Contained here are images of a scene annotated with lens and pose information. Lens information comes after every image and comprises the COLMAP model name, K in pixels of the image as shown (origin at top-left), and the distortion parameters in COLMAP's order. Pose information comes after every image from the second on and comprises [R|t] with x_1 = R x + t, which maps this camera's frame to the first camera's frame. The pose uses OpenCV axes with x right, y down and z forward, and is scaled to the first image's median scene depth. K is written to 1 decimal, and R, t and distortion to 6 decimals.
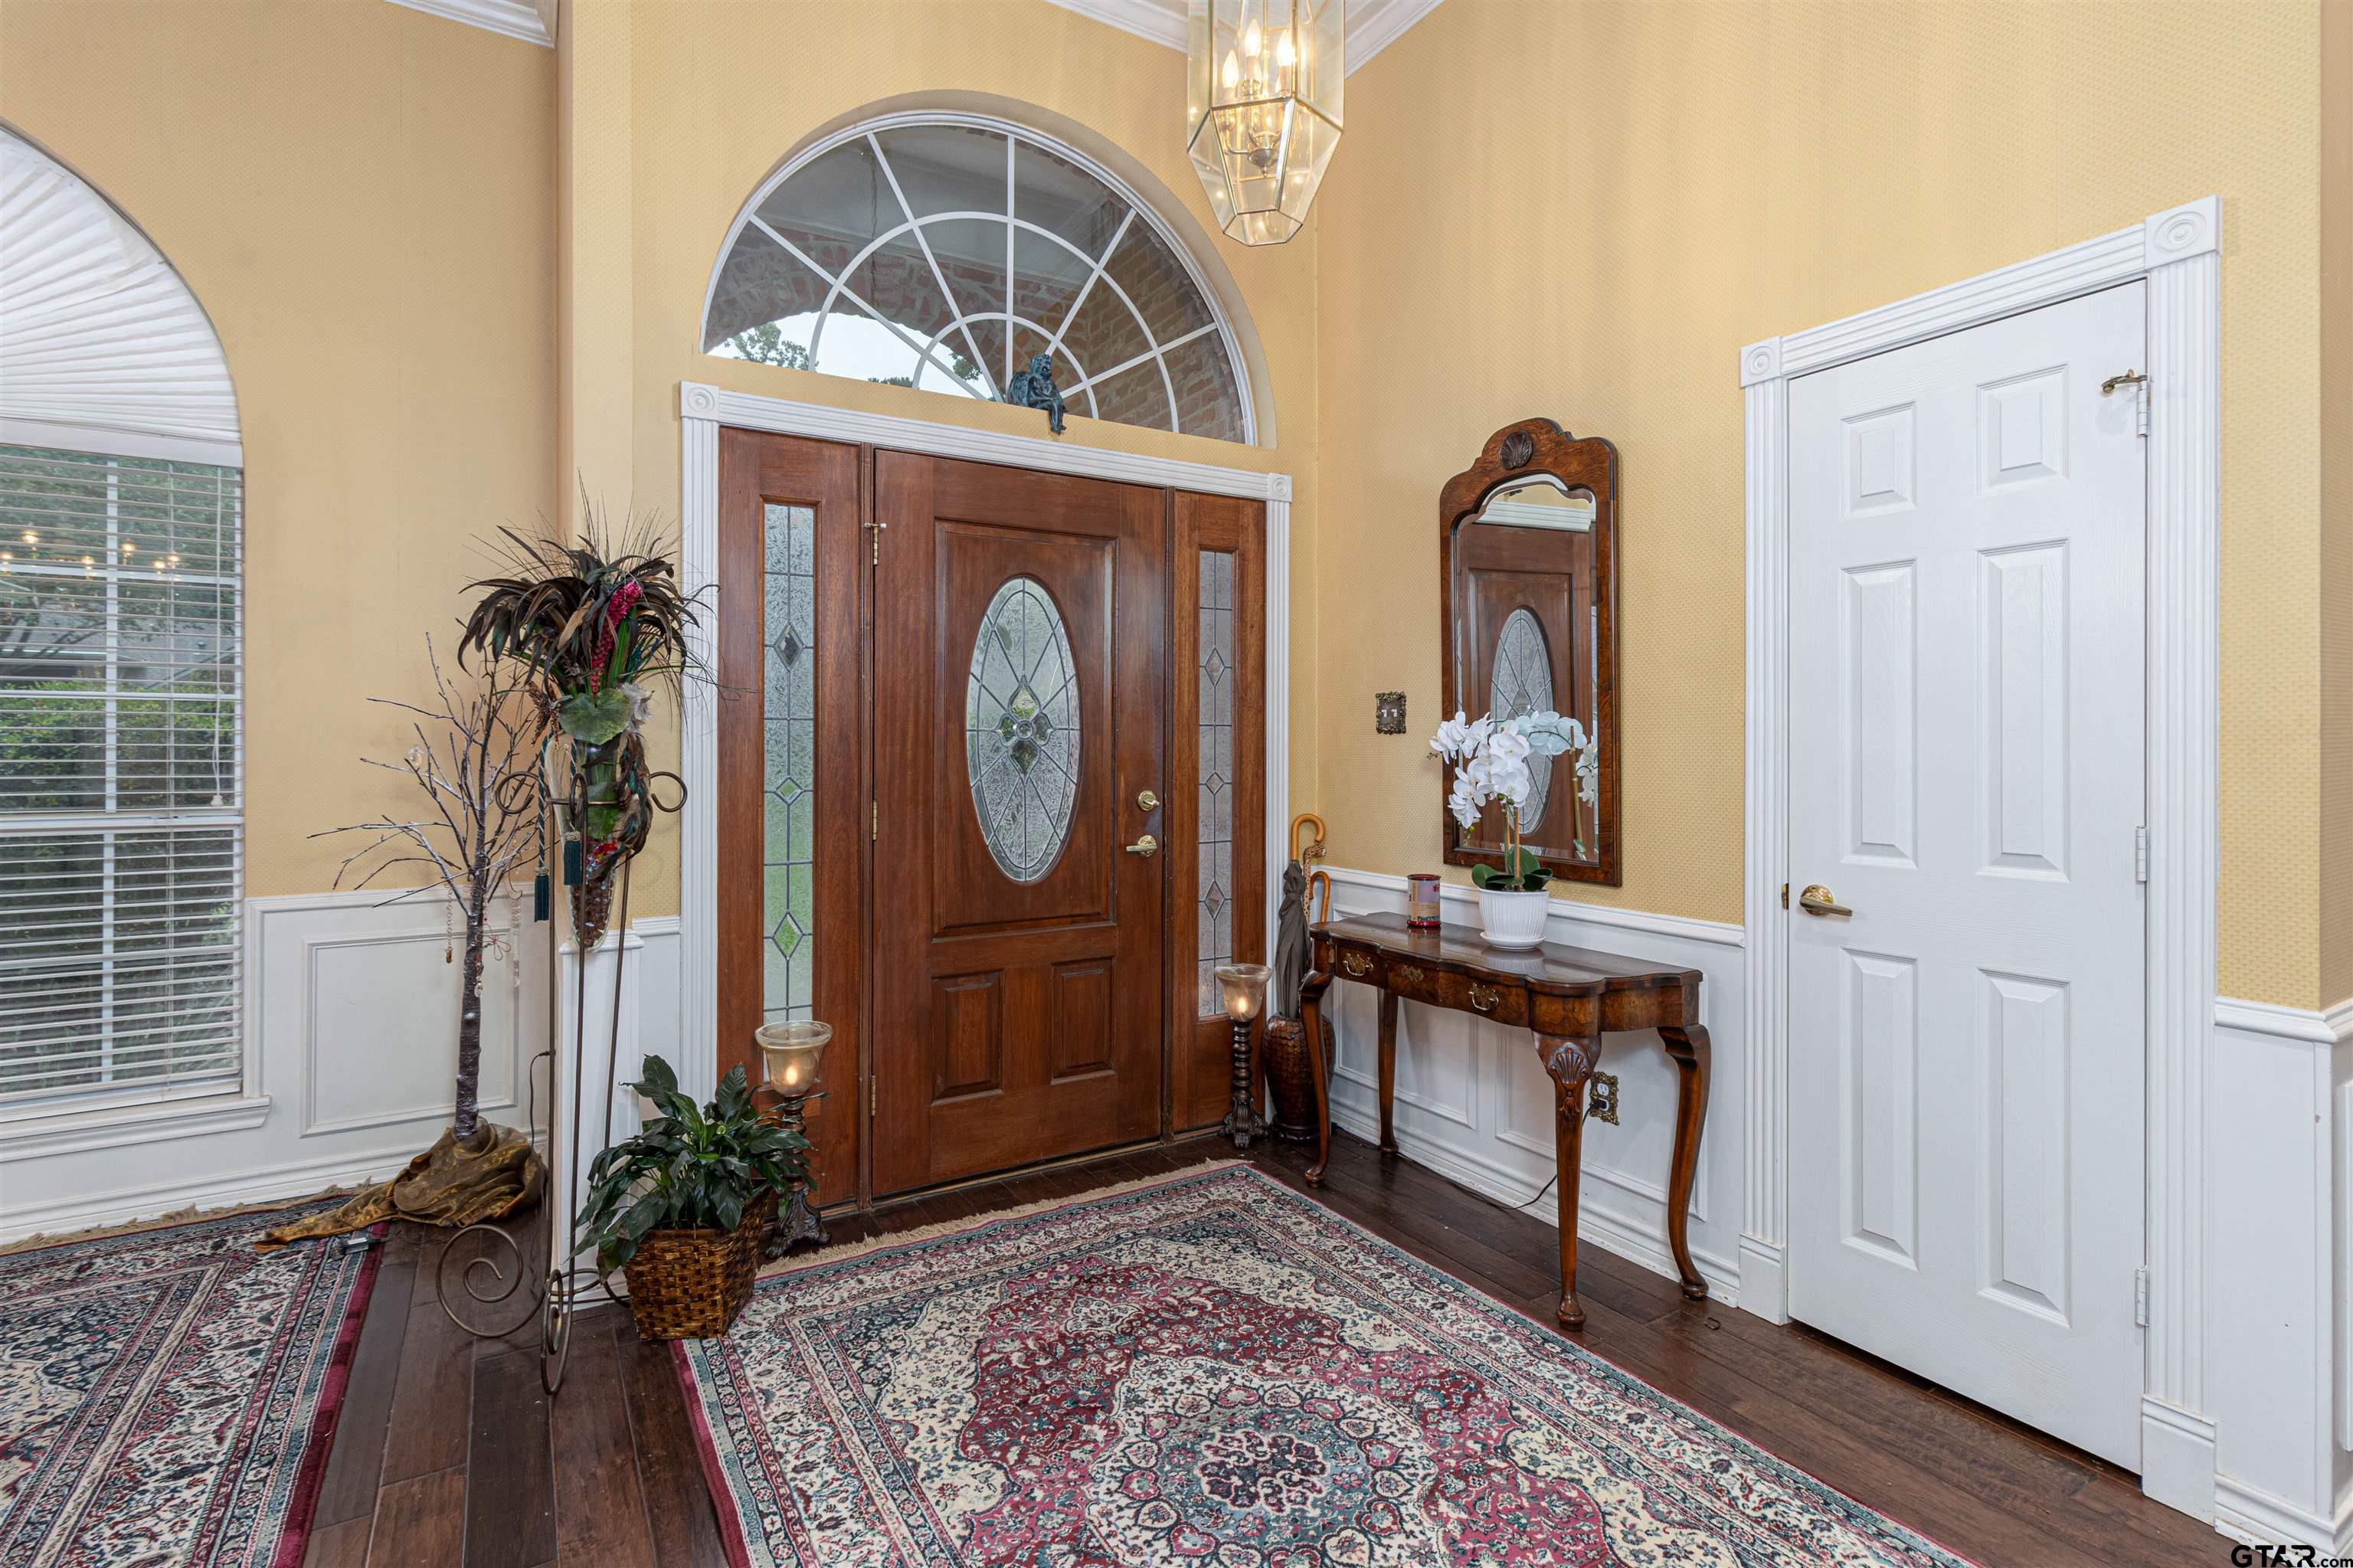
lens RADIAL K [[1111.2, 0, 1184.0], [0, 1111.2, 738.4], [0, 0, 1]] dist [-0.002619, 0.001567]
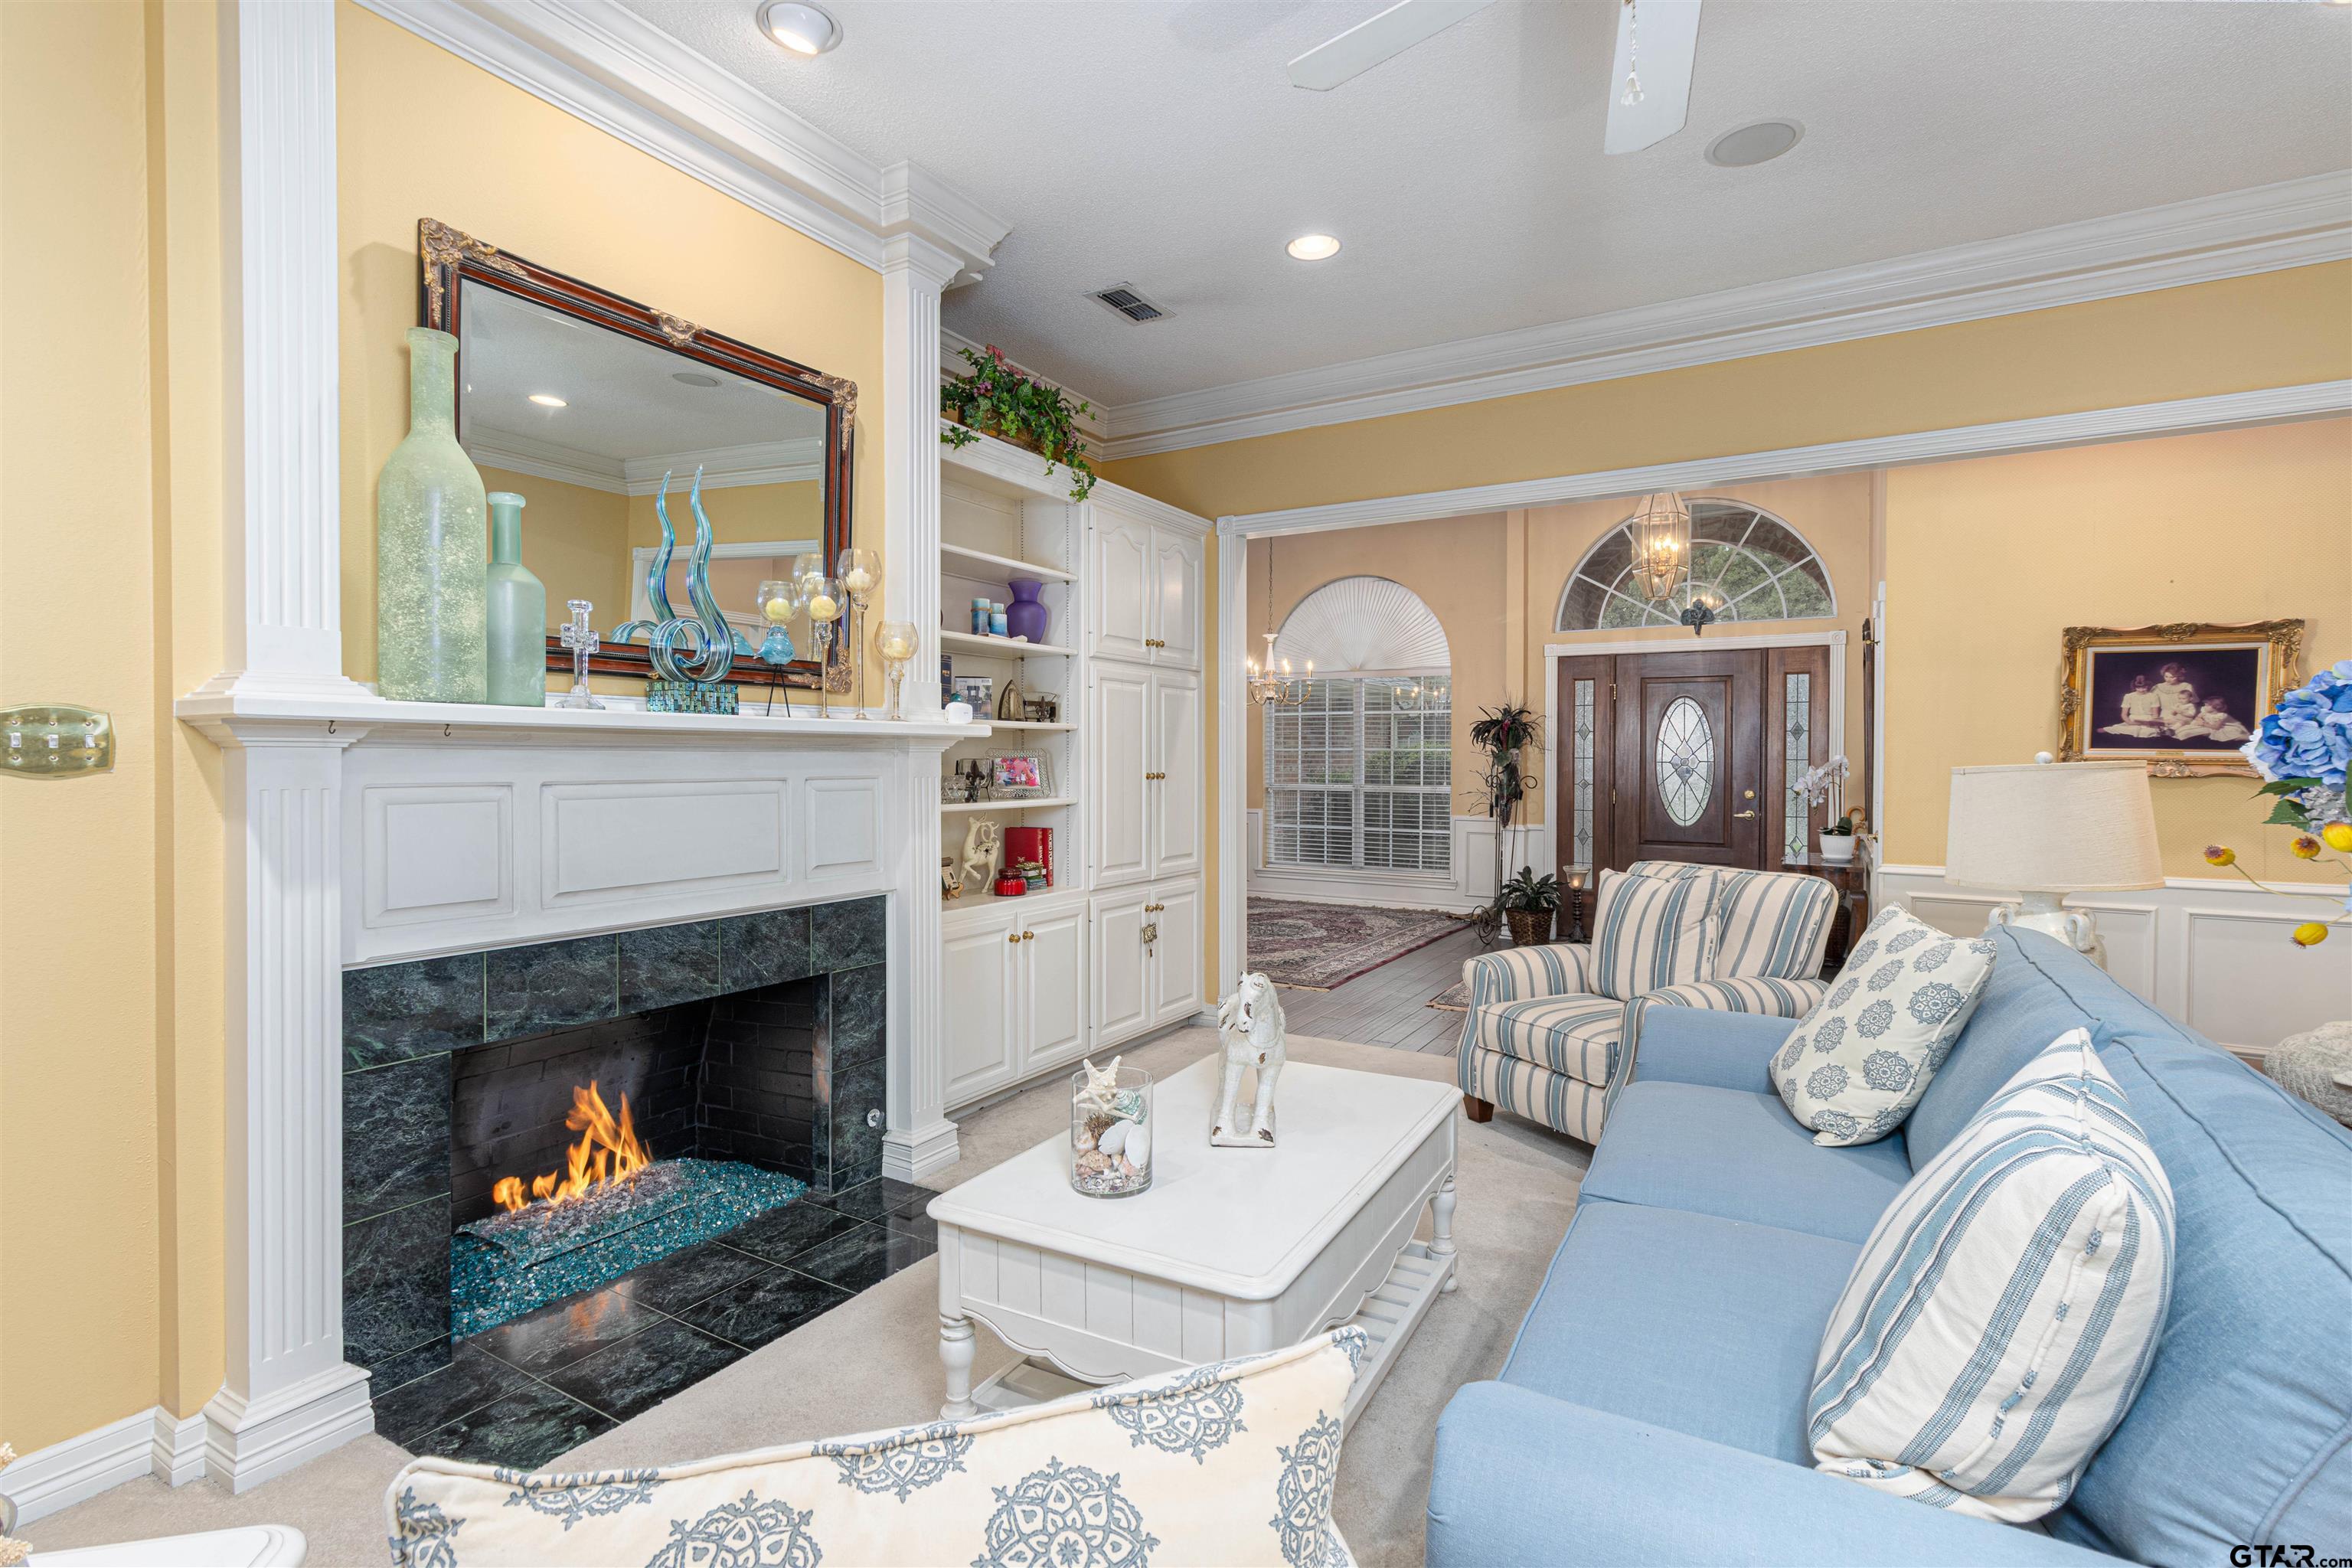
lens RADIAL K [[1091.8, 0, 1176.0], [0, 1091.8, 784.0], [0, 0, 1]] dist [-0.002437, 0.000437]
pose [[0.471513, 0.024705, -0.881513, 1.704630], [0.003169, 0.999554, 0.029708, -0.041172], [0.881854, -0.016801, 0.471224, -1.284515]]
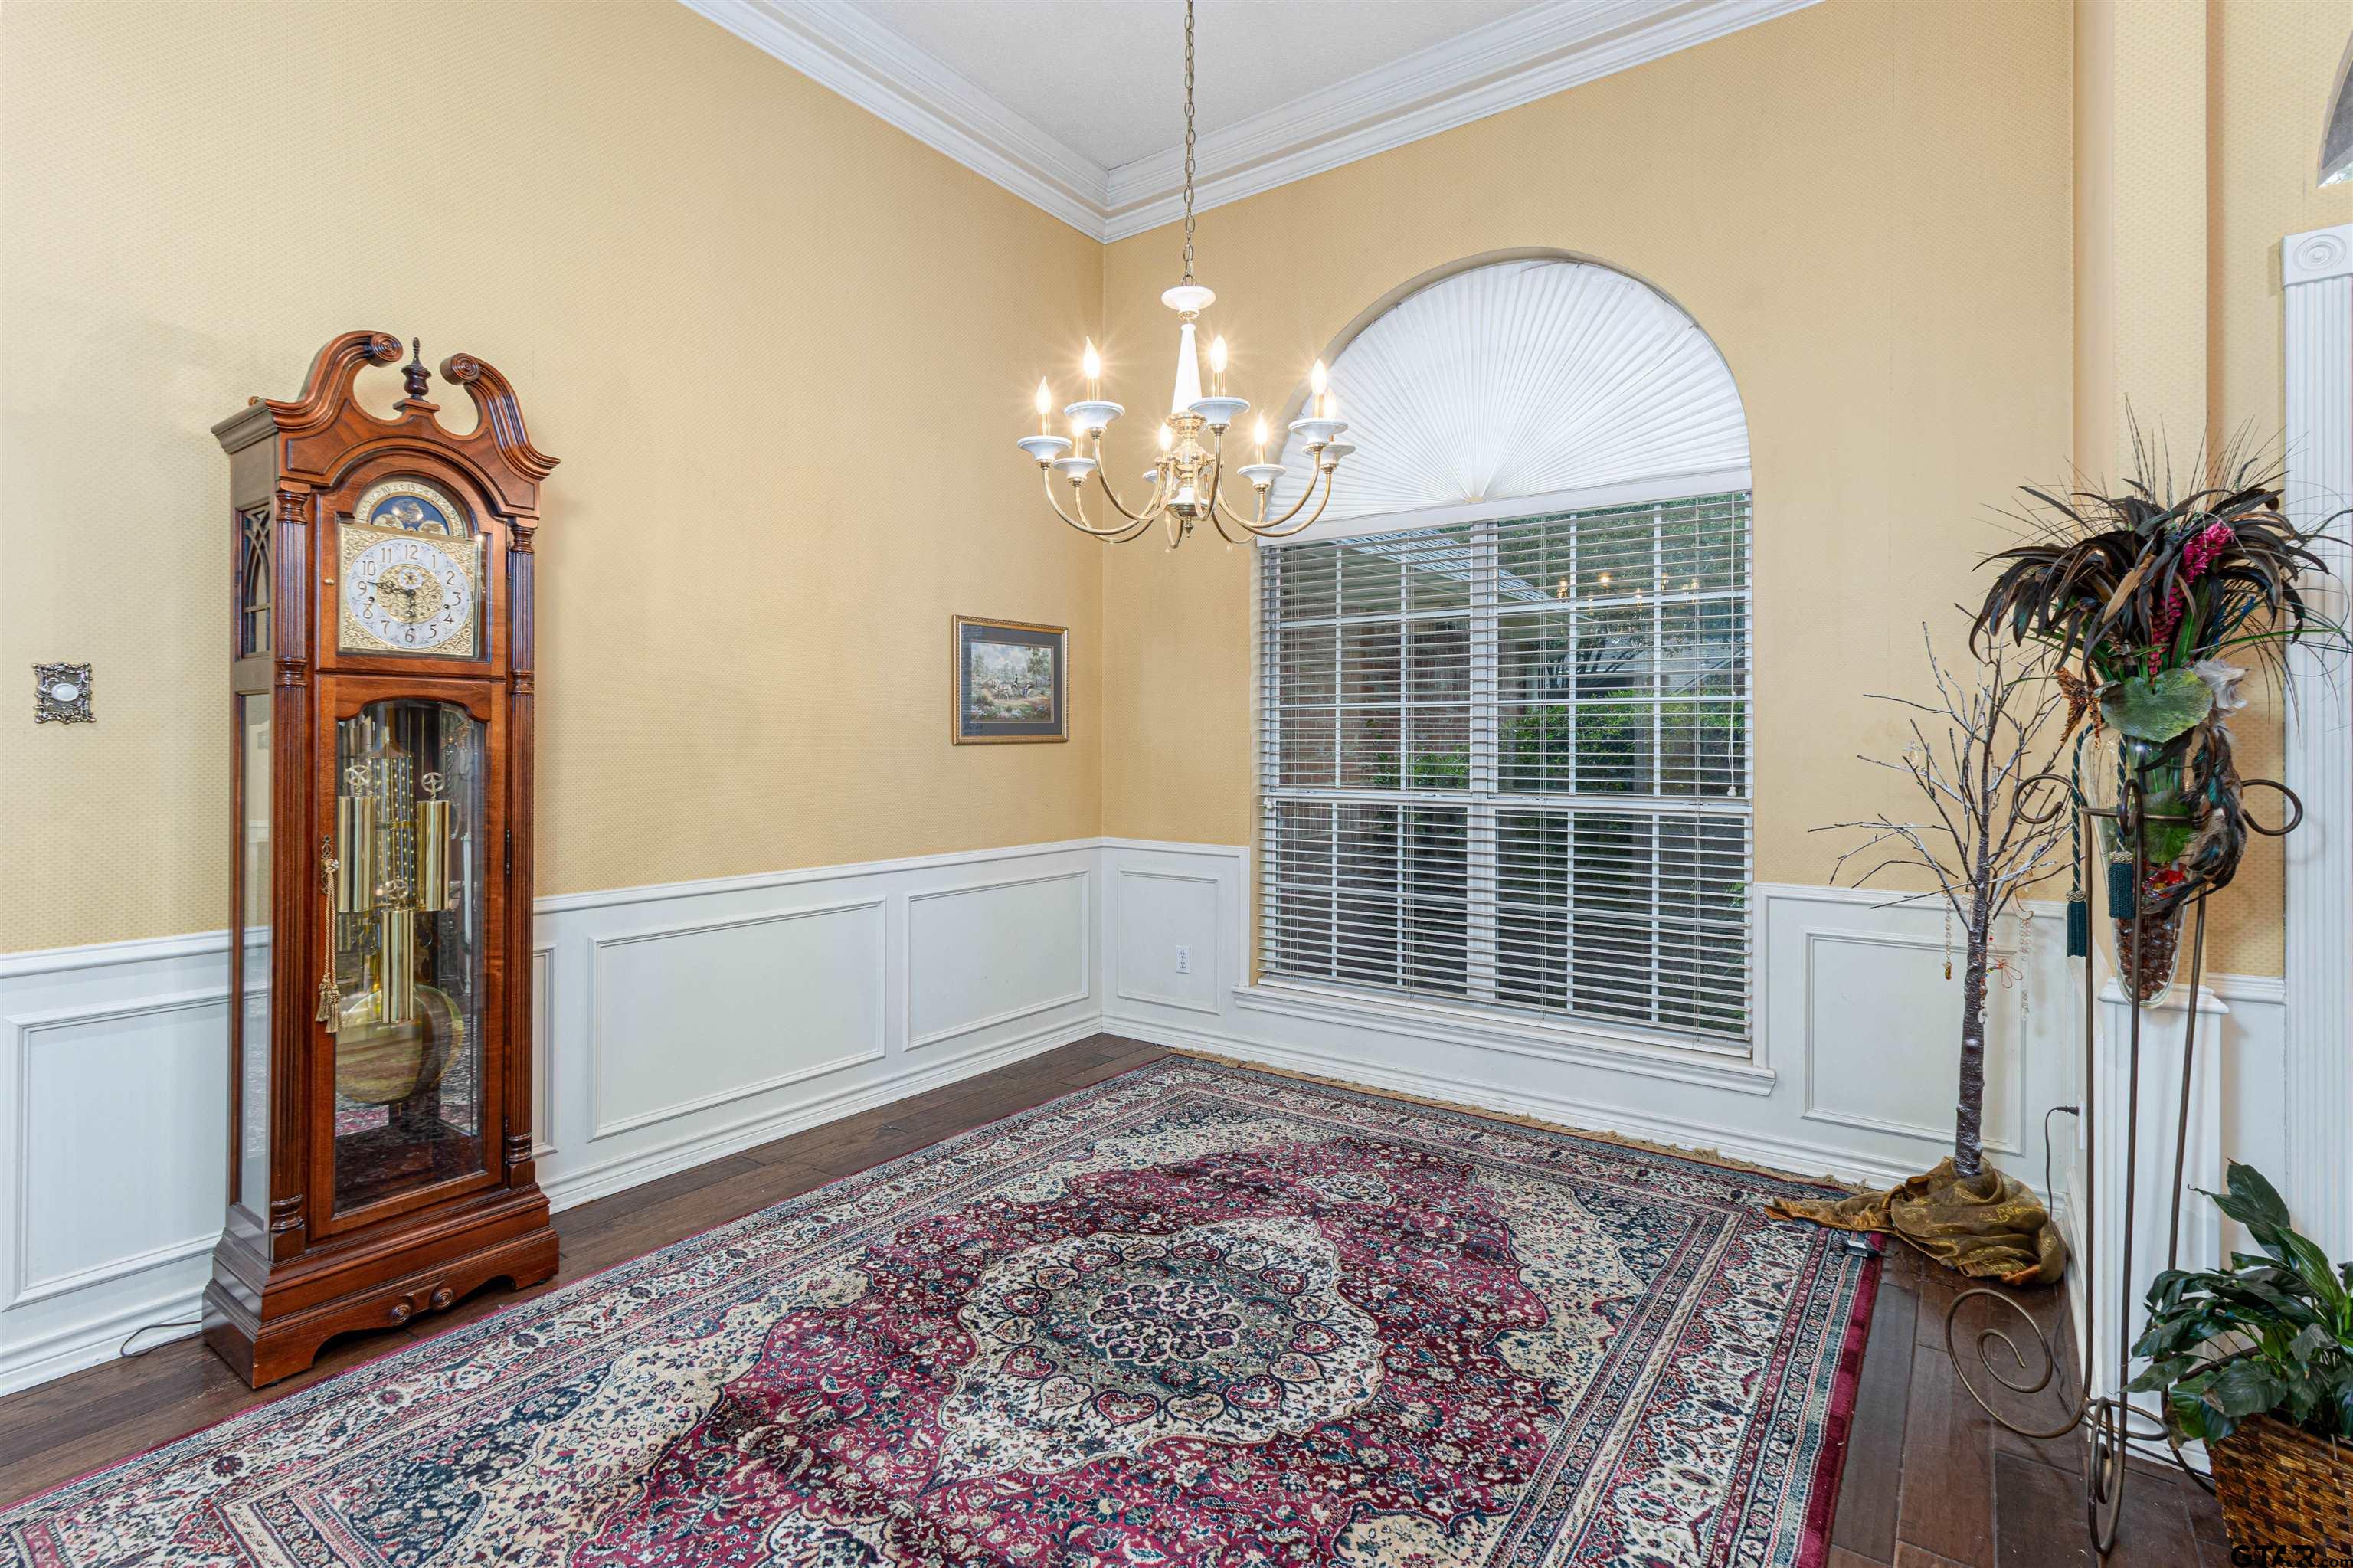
lens RADIAL K [[1111.2, 0, 1184.0], [0, 1111.2, 738.4], [0, 0, 1]] dist [-0.002619, 0.001567]
pose [[0.398808, -0.000451, -0.917034, -0.081110], [0.002911, 0.999995, 0.000774, 0.000385], [0.917030, -0.002978, 0.398807, 0.061300]]
